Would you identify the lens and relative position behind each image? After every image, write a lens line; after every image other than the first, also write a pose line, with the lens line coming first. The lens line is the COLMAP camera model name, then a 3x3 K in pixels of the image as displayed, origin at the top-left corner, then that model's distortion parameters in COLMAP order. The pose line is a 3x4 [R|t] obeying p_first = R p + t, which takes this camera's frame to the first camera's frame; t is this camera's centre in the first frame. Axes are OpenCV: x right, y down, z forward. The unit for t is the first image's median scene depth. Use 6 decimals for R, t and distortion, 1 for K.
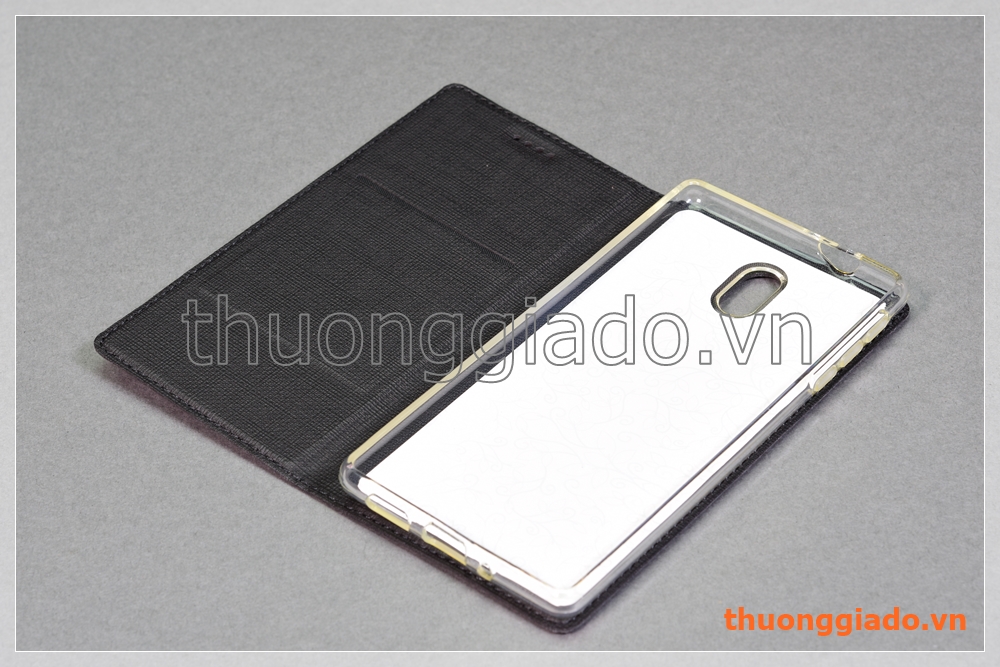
lens RADIAL K [[2592.8, 0, 500.0], [0, 2592.8, 333.5], [0, 0, 1]] dist [-0.008876, 0.347491]
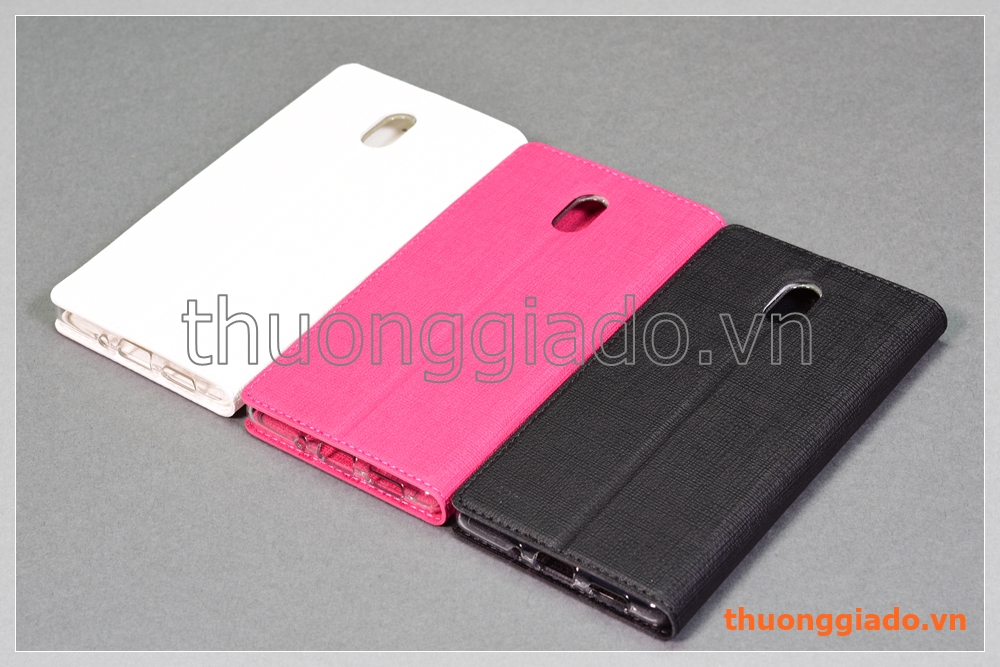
lens RADIAL K [[2592.8, 0, 500.0], [0, 2592.8, 333.5], [0, 0, 1]] dist [-0.008876, 0.347491]
pose [[0.997031, 0.046099, -0.061675, 0.000057], [-0.044871, 0.998769, 0.021140, -0.047214], [0.062574, -0.018310, 0.997872, -0.109205]]
